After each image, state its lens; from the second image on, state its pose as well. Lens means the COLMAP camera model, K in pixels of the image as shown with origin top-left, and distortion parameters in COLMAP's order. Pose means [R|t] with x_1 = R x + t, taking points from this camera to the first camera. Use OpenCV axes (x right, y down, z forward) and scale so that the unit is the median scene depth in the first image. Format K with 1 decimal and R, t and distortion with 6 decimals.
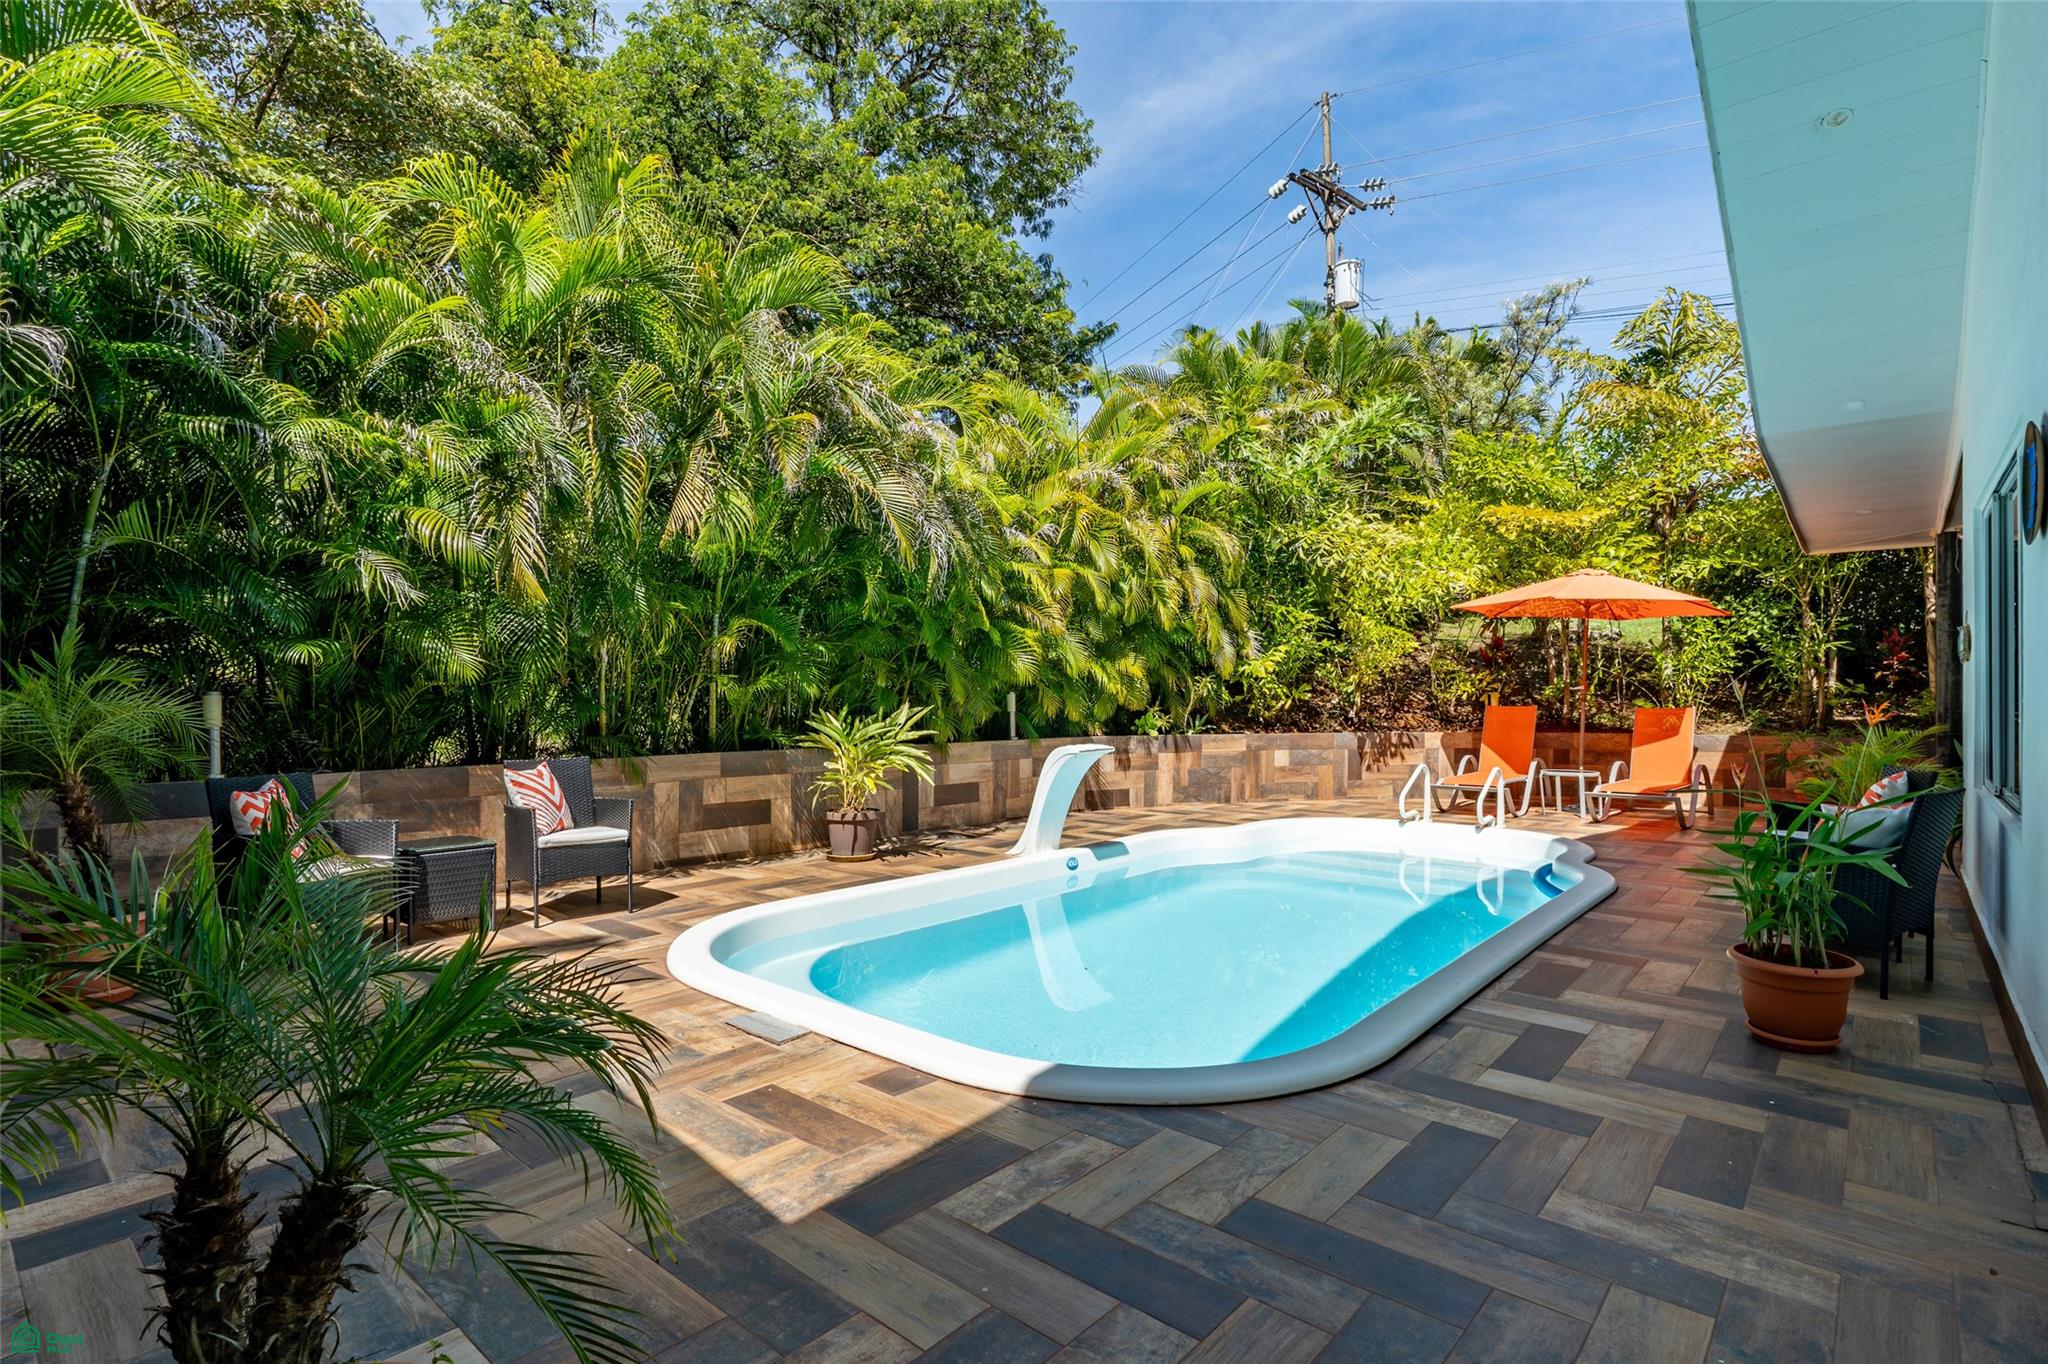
lens RADIAL K [[1003.2, 0, 1024.0], [0, 1003.2, 682.0], [0, 0, 1]] dist [-0.003282, -0.000571]
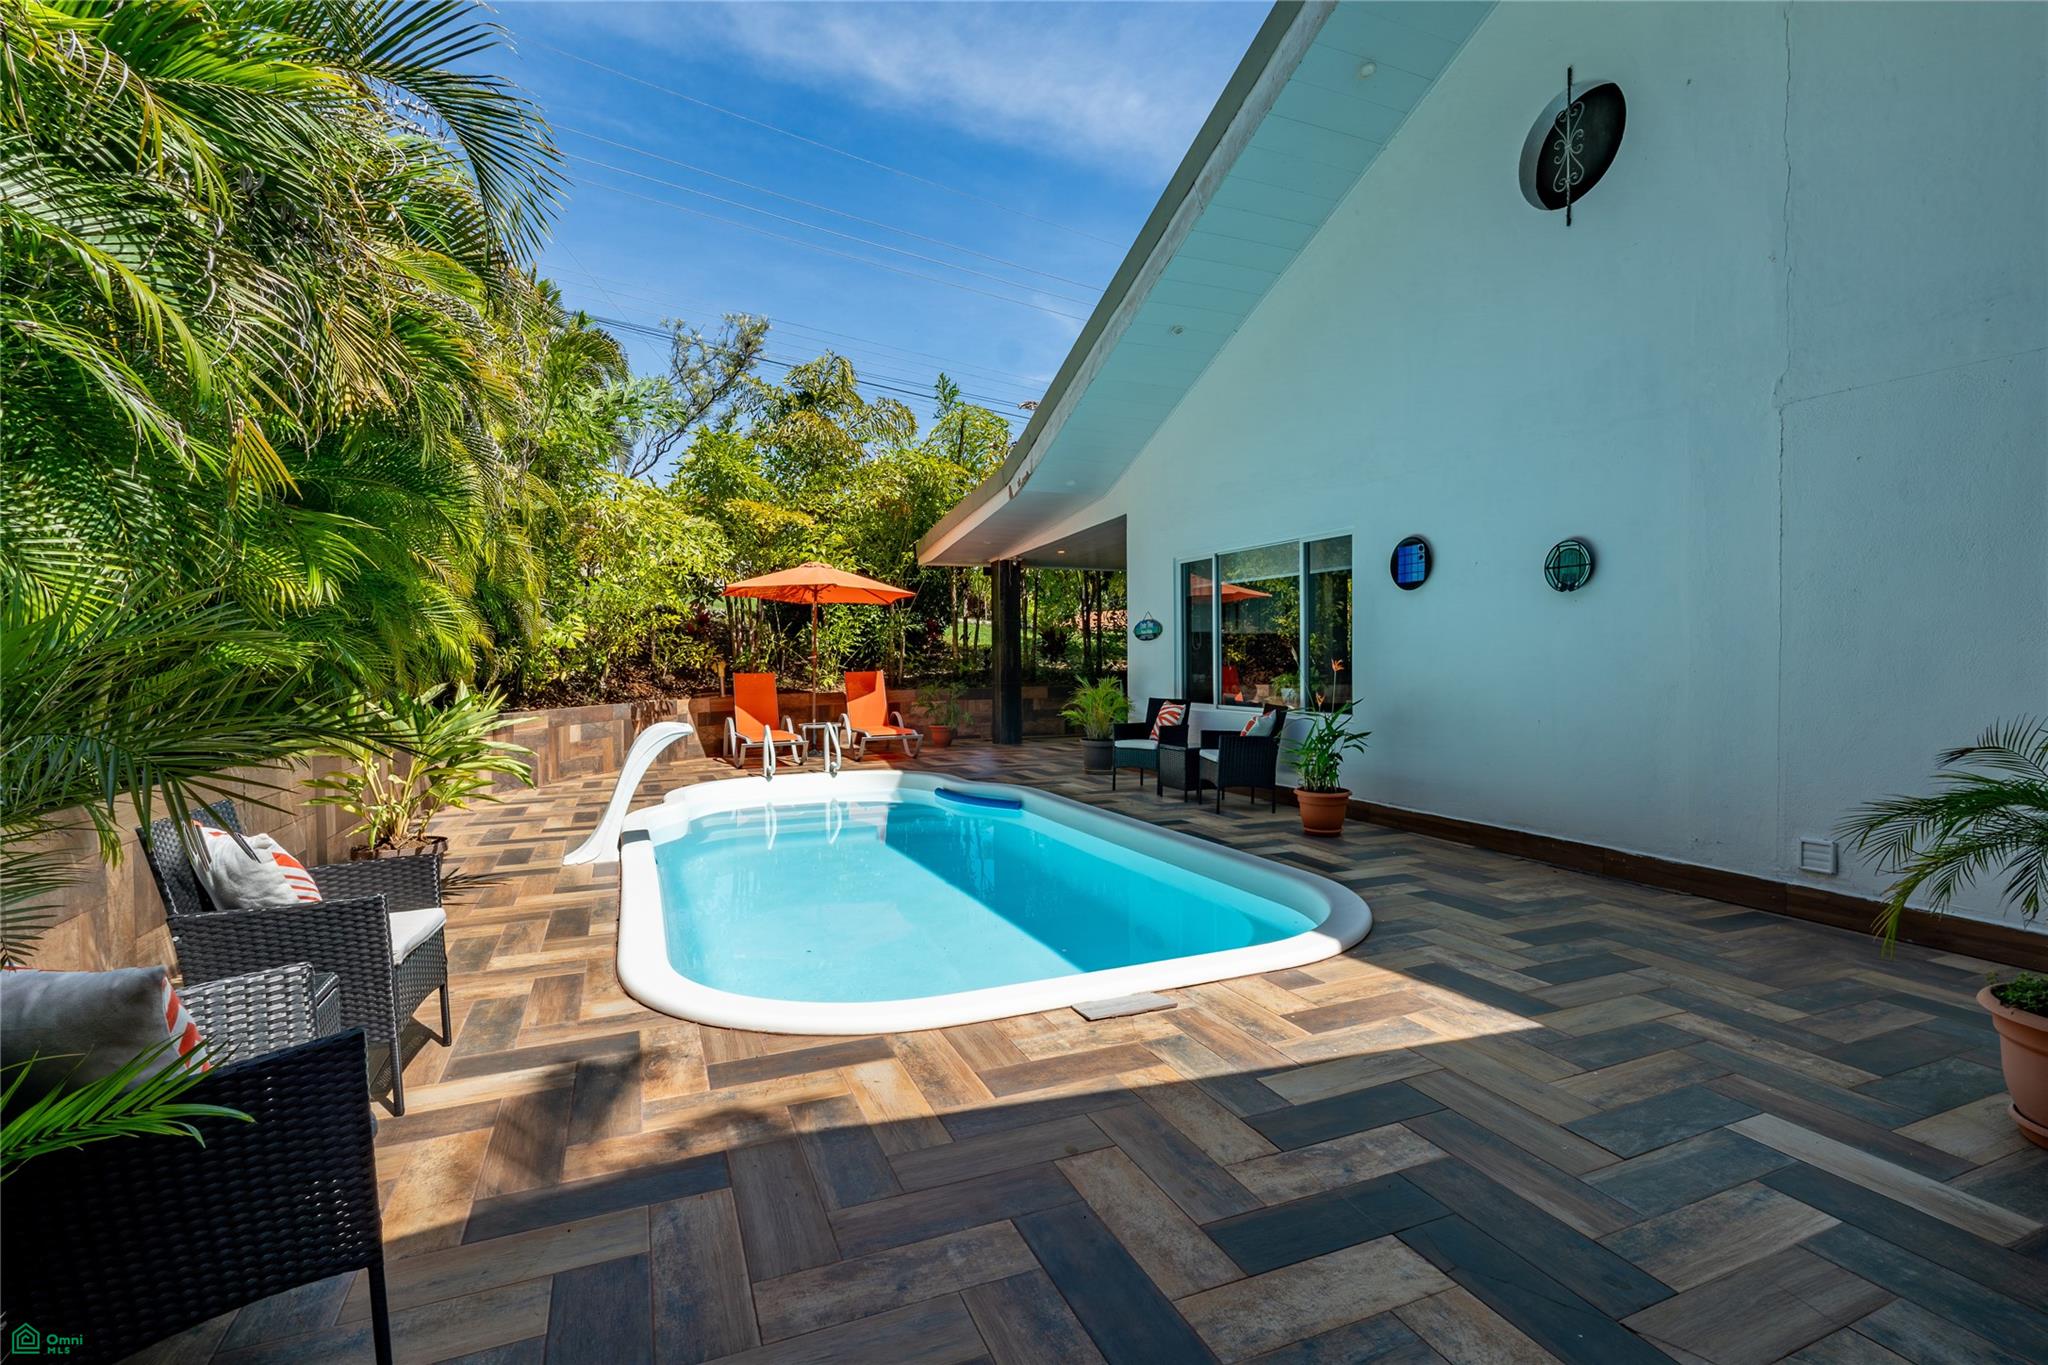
lens RADIAL K [[950.3, 0, 1024.0], [0, 950.3, 682.5], [0, 0, 1]] dist [-0.003035, -0.000543]
pose [[0.443047, -0.034293, 0.895842, -1.217930], [0.005582, 0.999354, 0.035495, -0.007563], [-0.896481, -0.010726, 0.442953, 0.734542]]
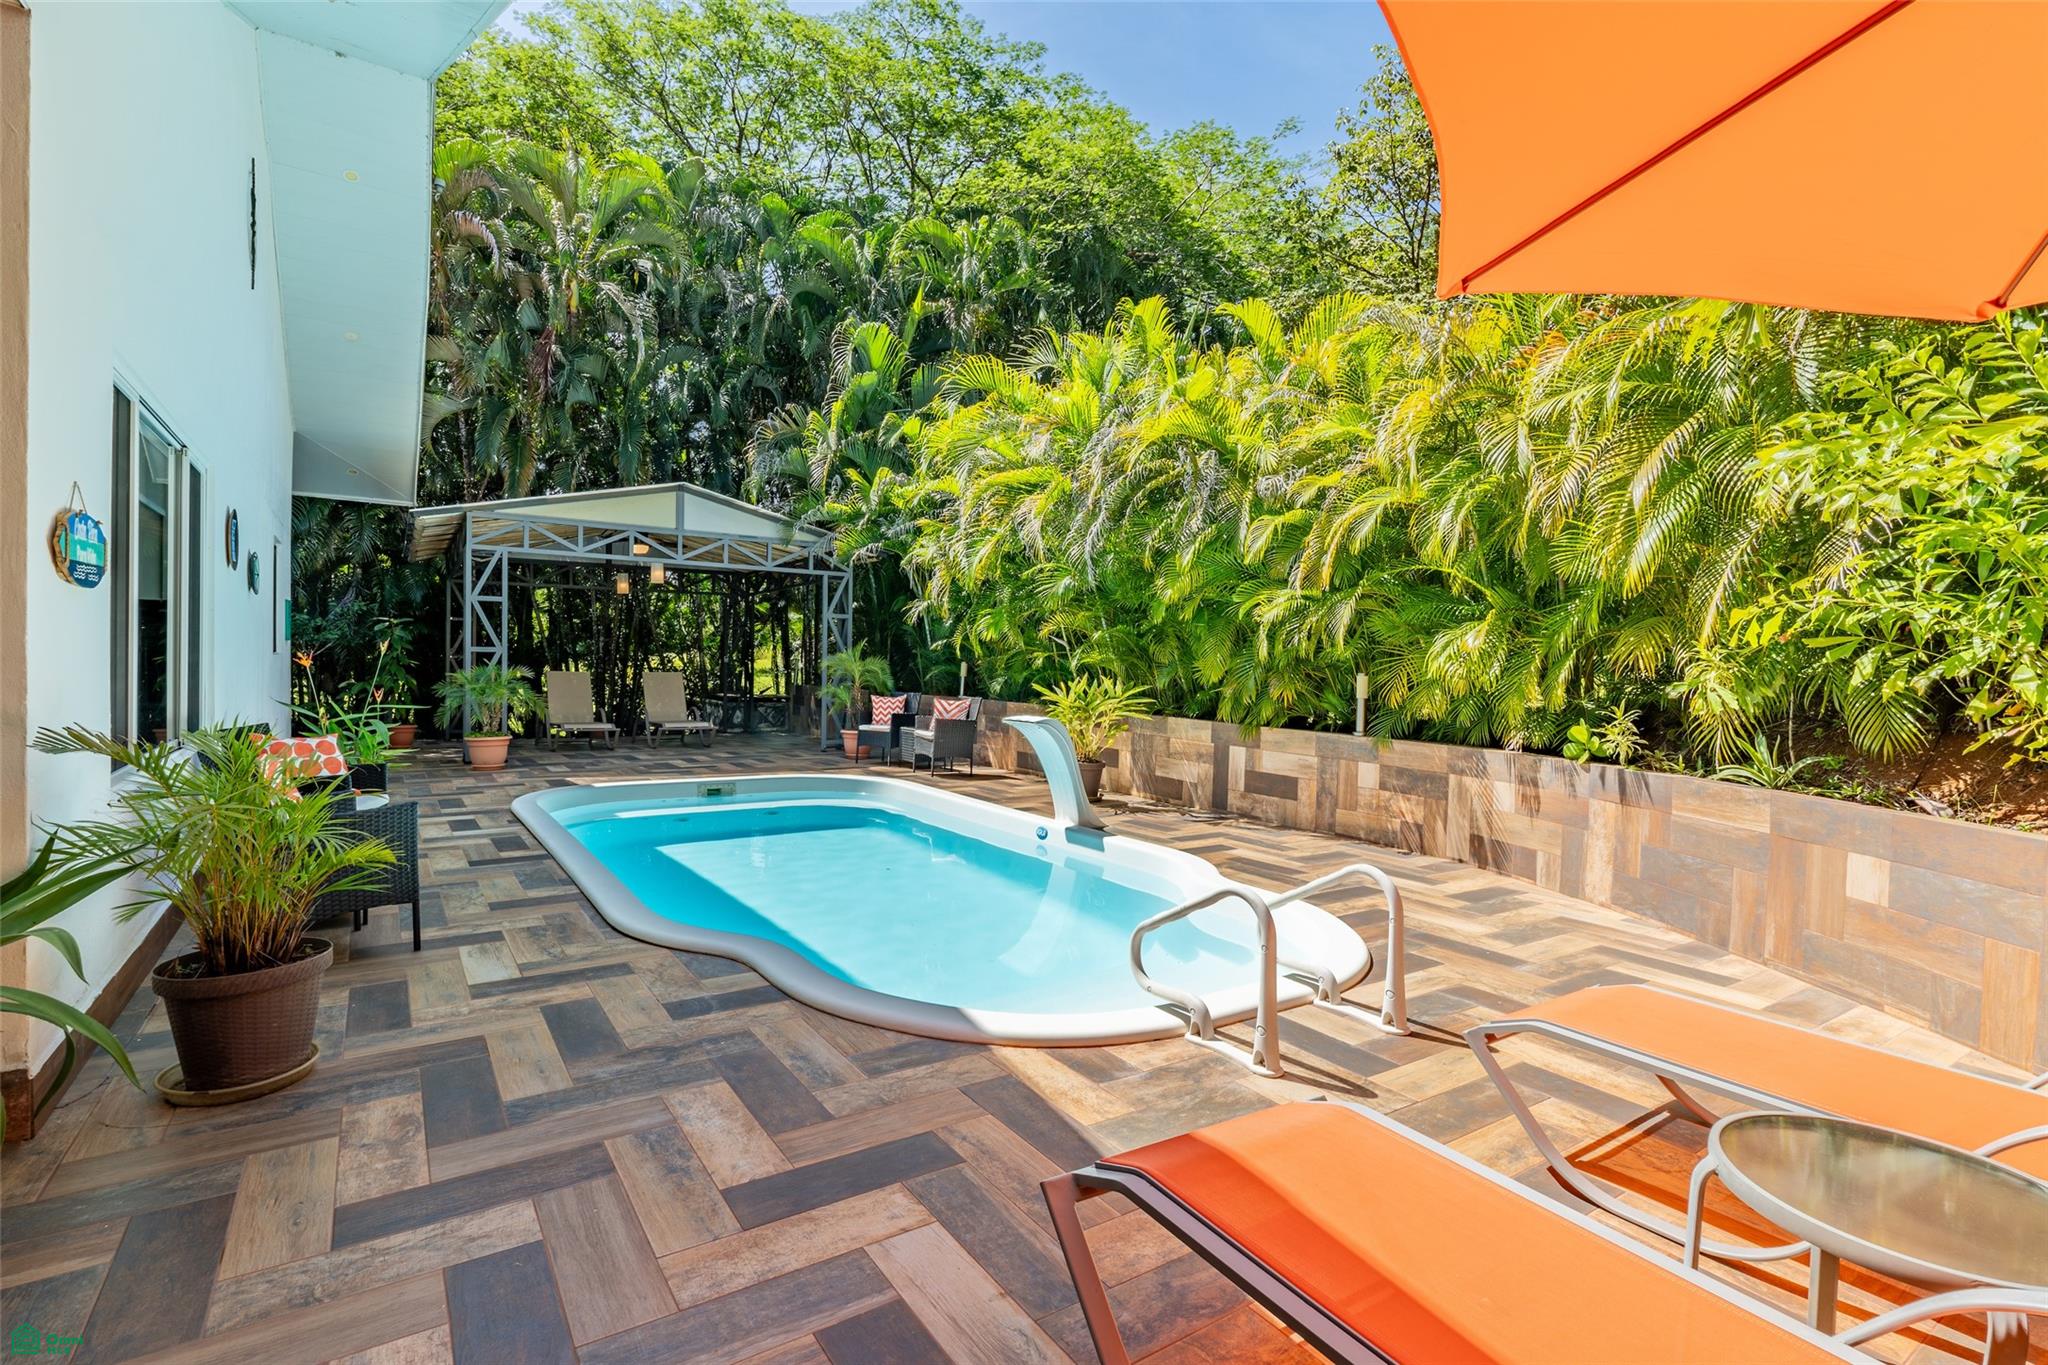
lens RADIAL K [[963.7, 0, 1024.0], [0, 963.7, 682.5], [0, 0, 1]] dist [-0.000395, -0.000256]
pose [[-0.255445, 0.011508, -0.966755, 2.192947], [-0.018486, 0.999688, 0.016785, 0.028691], [0.966647, 0.022159, -0.255153, 2.705307]]
